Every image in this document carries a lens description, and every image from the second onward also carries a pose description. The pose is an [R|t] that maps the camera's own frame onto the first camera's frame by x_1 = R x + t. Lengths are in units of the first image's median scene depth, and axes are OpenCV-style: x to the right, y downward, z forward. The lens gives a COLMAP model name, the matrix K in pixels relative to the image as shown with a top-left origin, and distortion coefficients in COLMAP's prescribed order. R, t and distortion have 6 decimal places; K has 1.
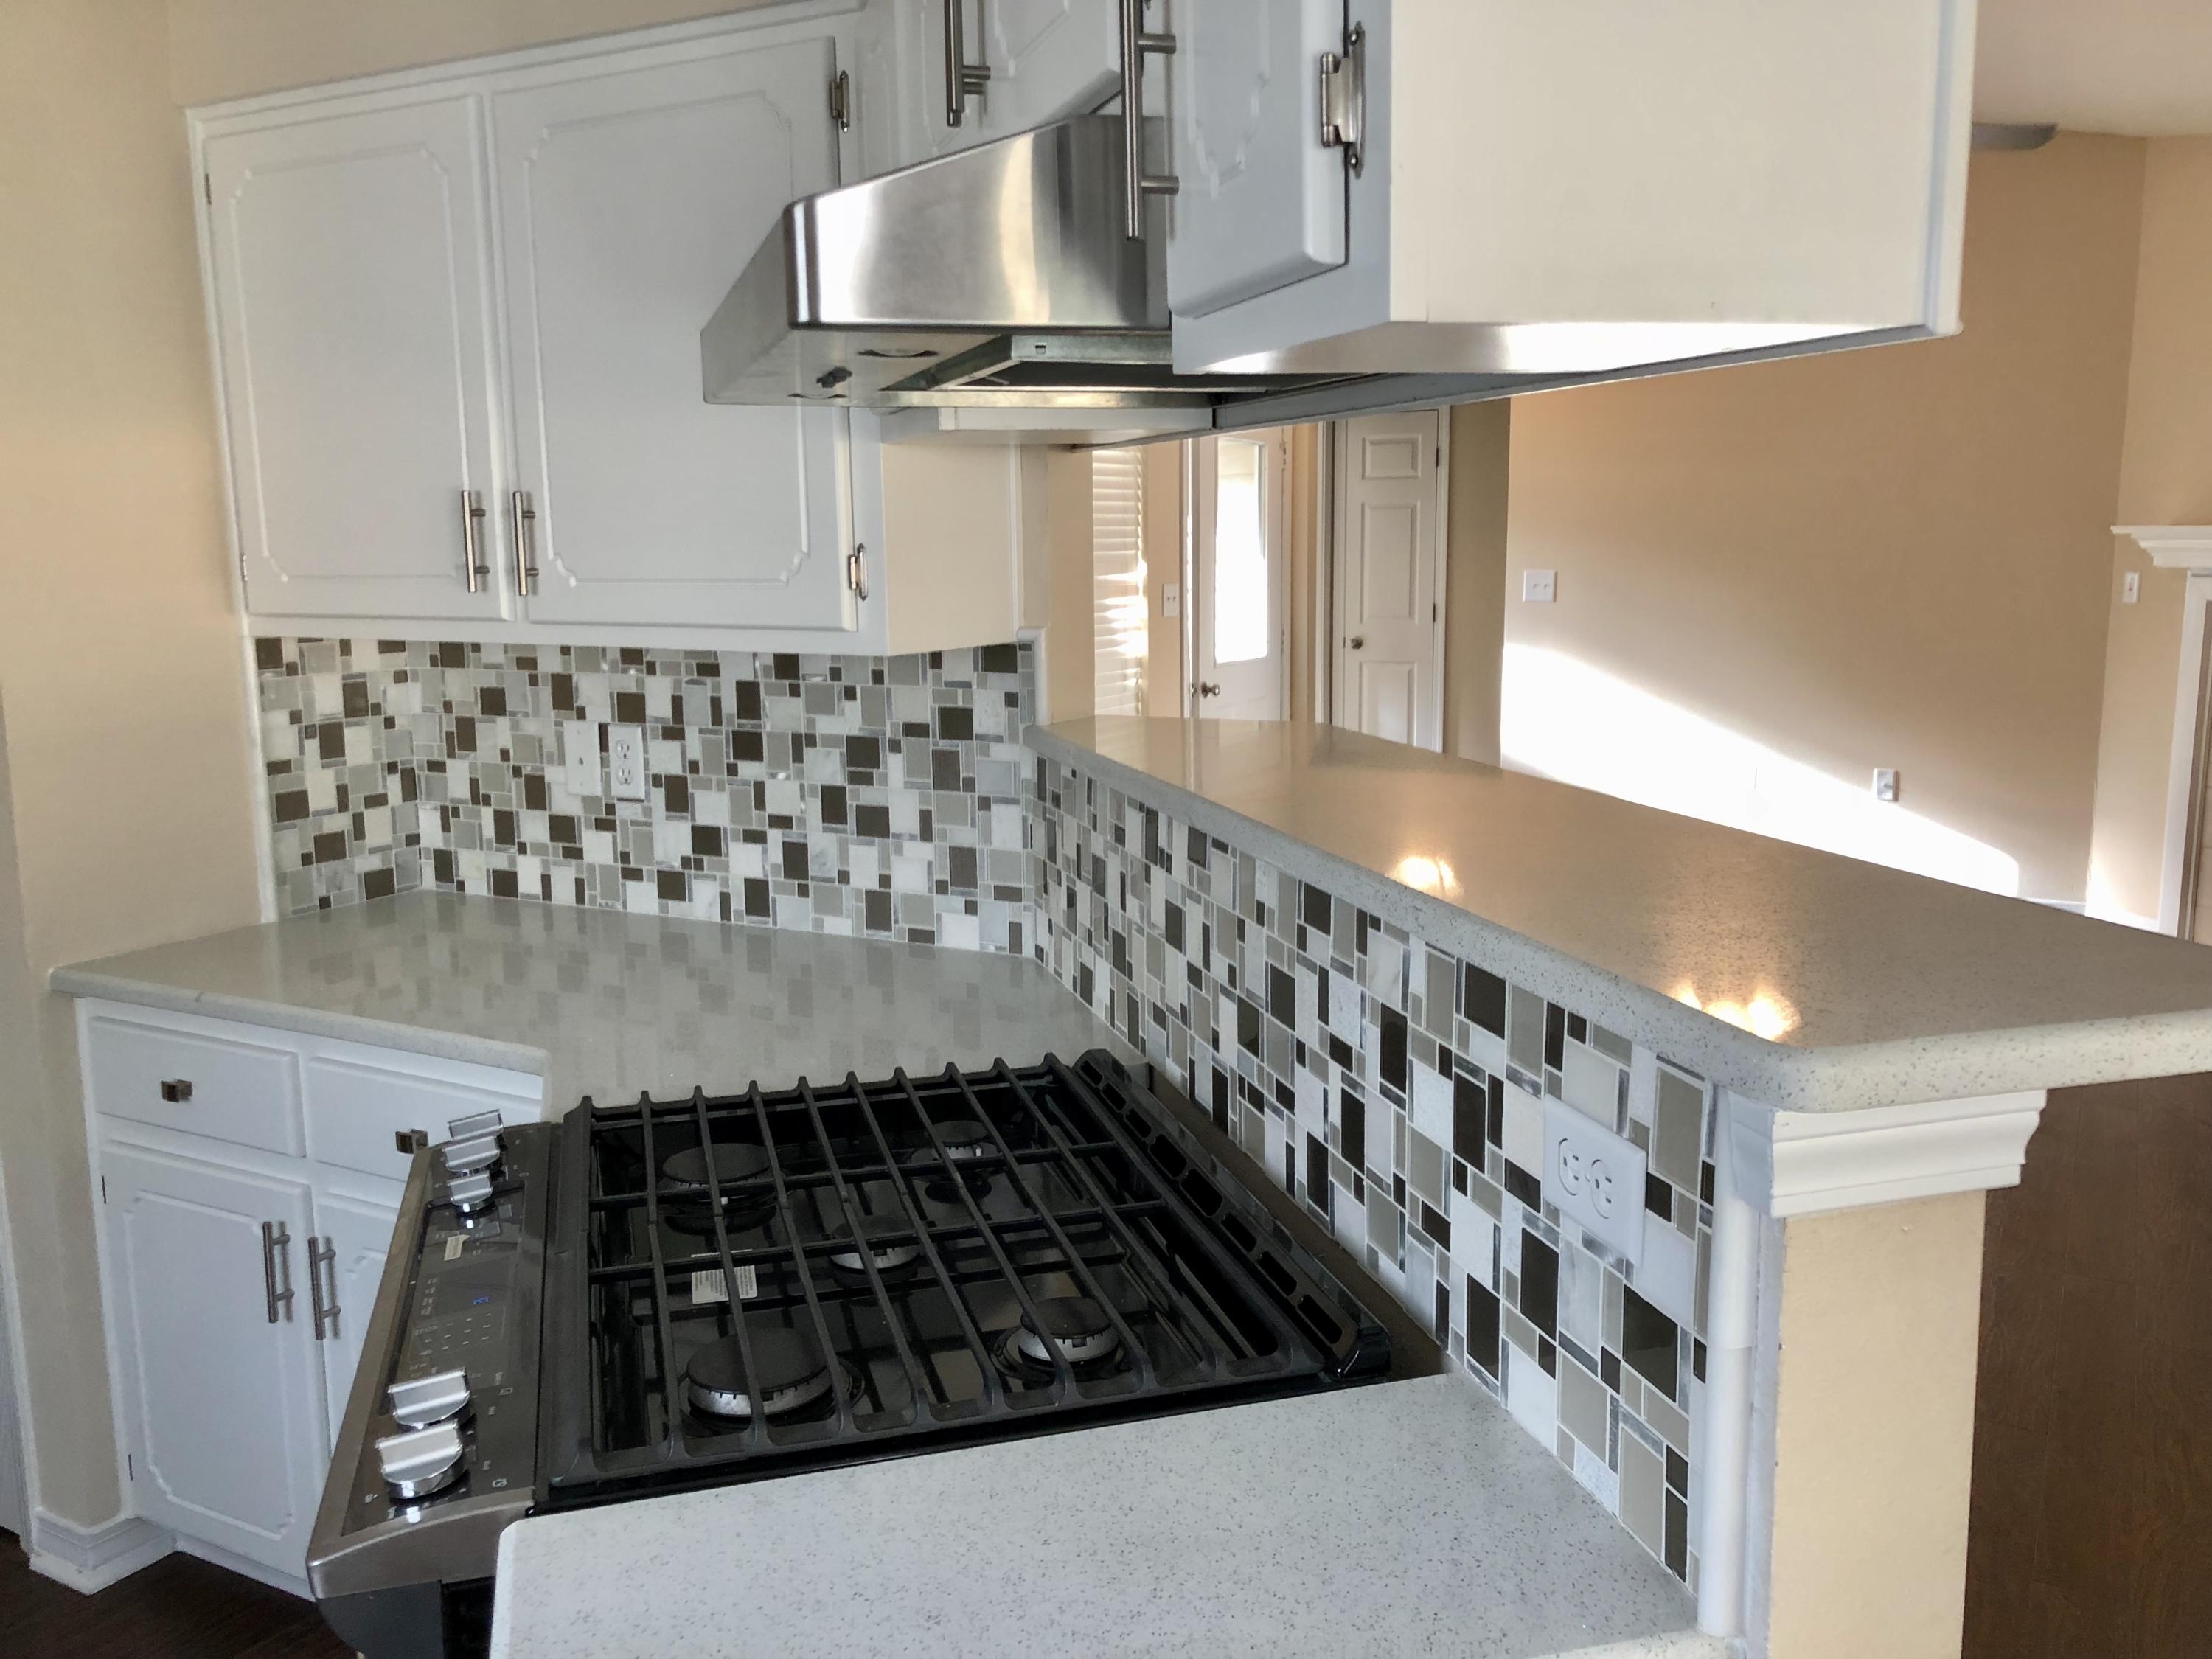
lens RADIAL K [[1907.3, 0, 1106.0], [0, 1907.3, 829.5], [0, 0, 1]] dist [0.072337, -0.130371]
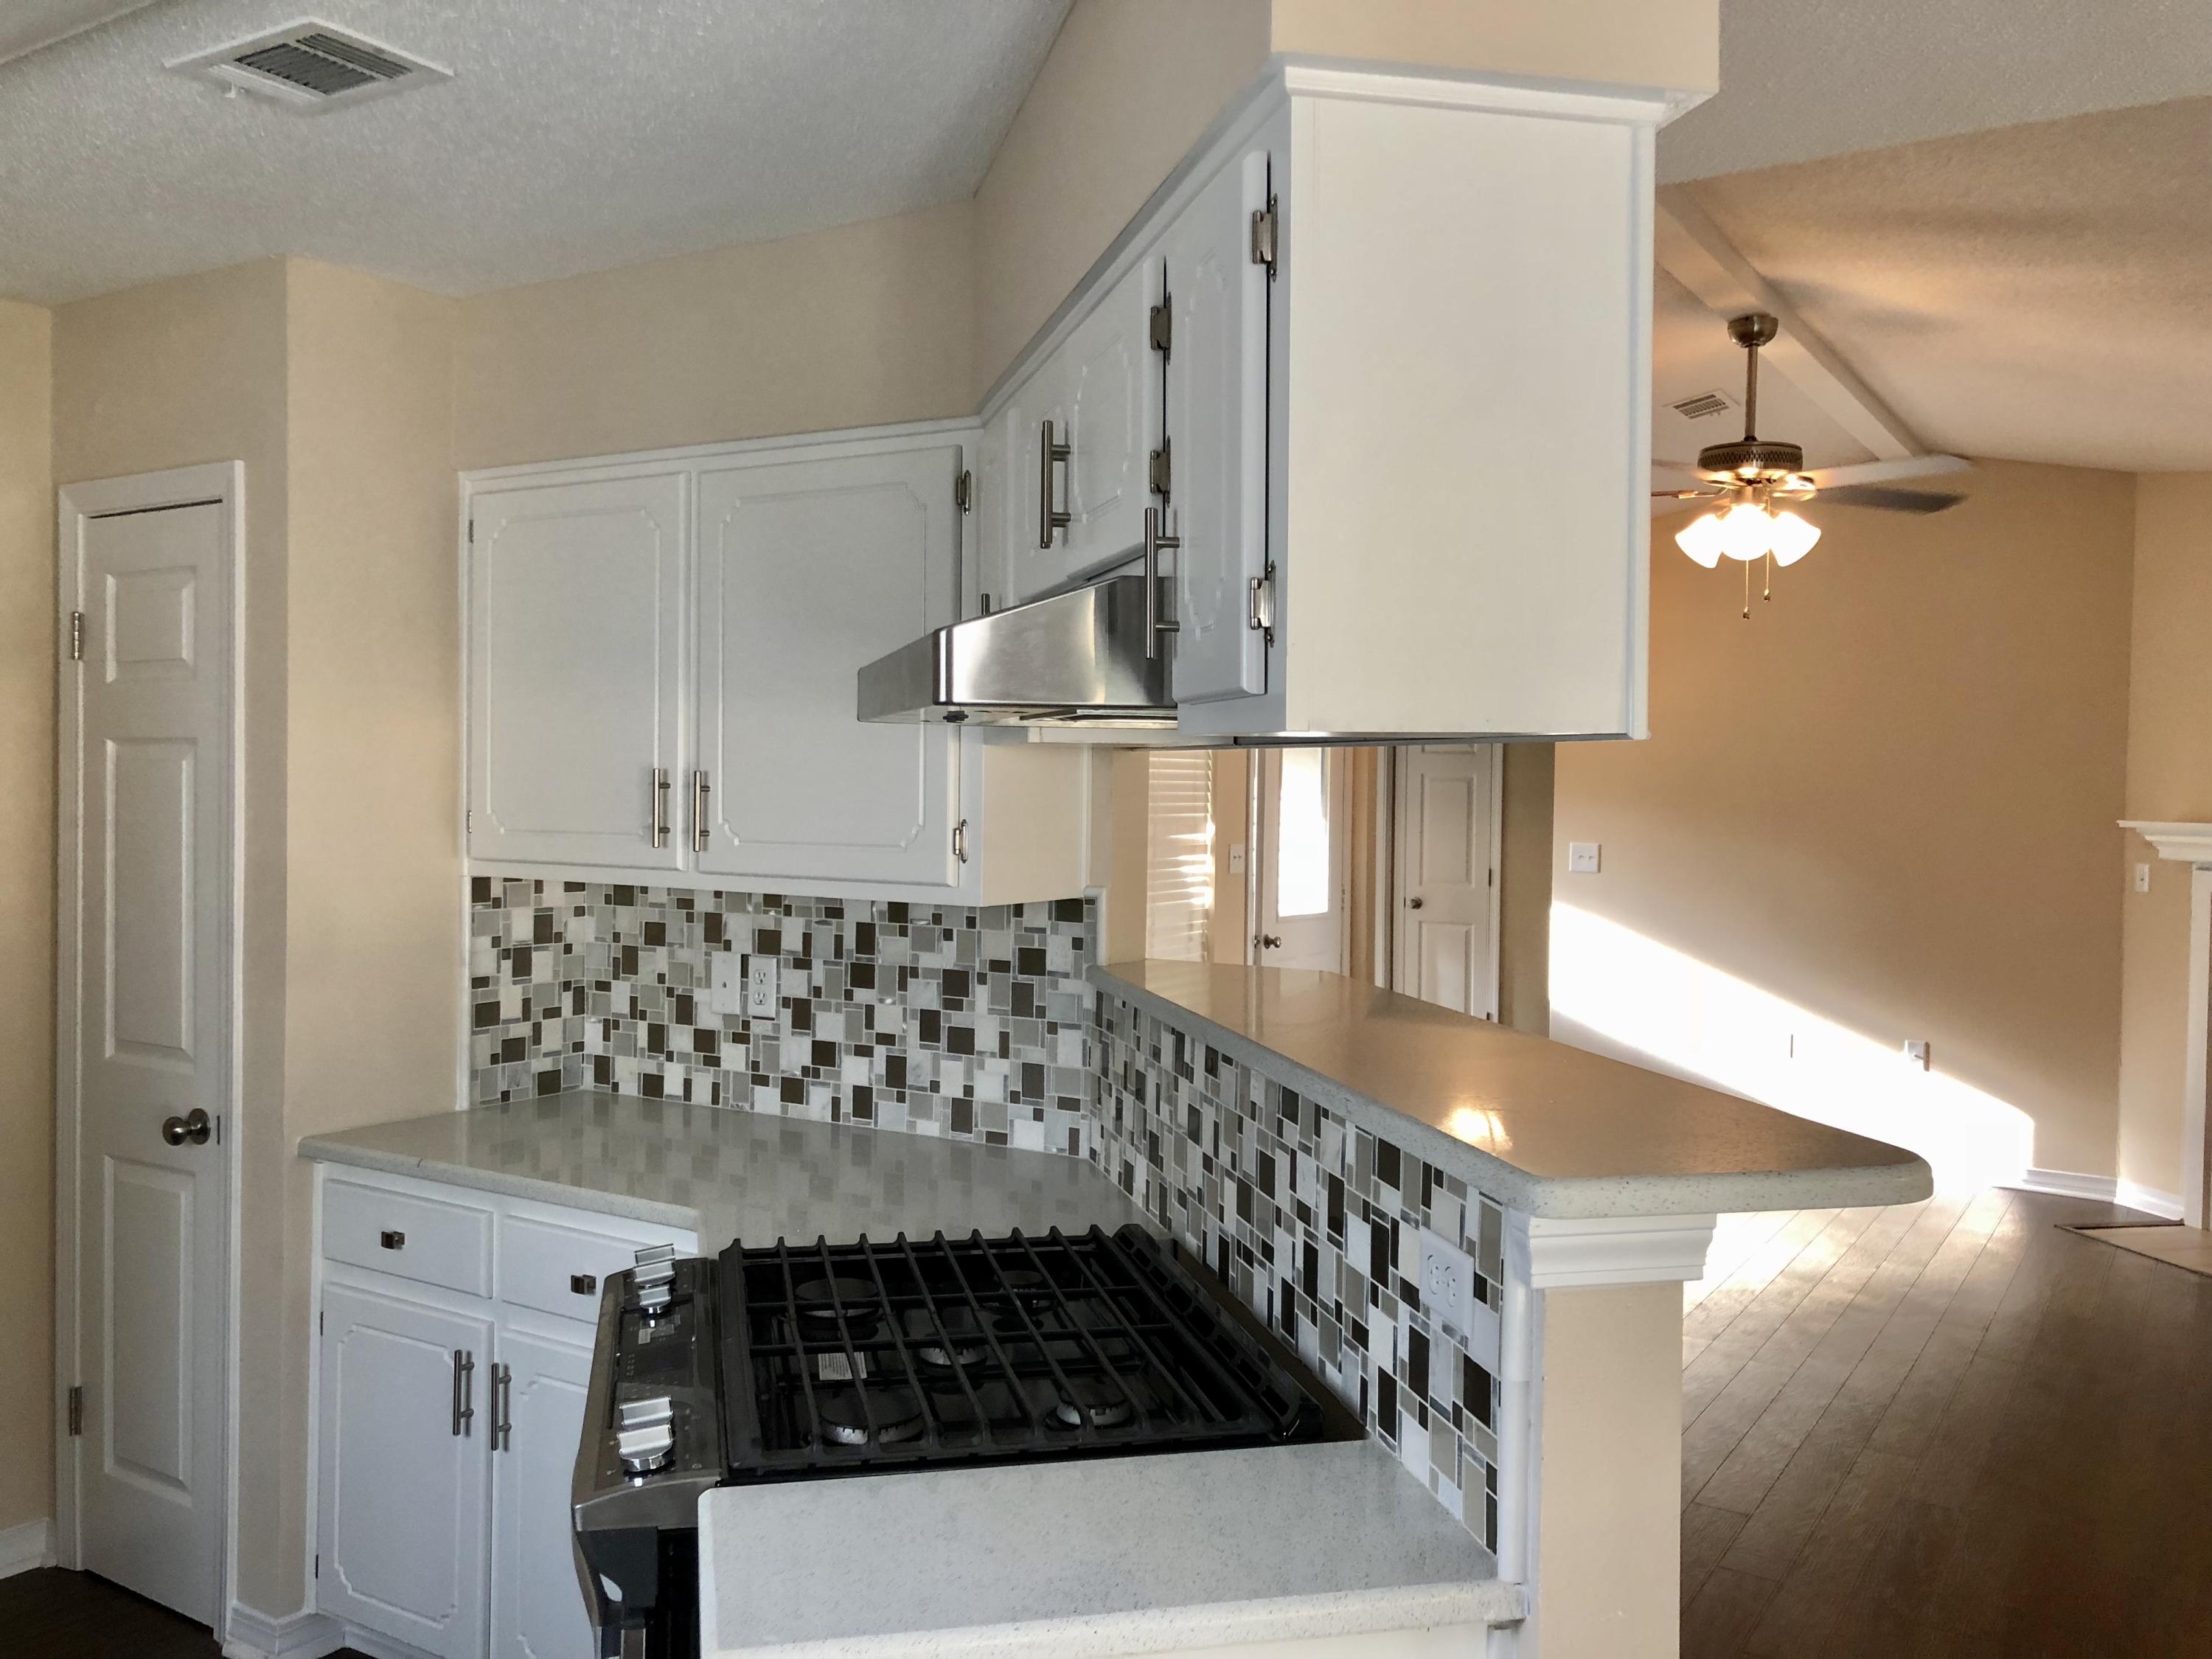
lens RADIAL K [[1828.2, 0, 1106.0], [0, 1828.2, 829.5], [0, 0, 1]] dist [0.053924, -0.011301]
pose [[0.998662, 0.029212, -0.042664, 0.017233], [-0.034592, 0.990730, -0.131370, 0.013113], [0.038430, 0.132670, 0.990415, -0.182010]]
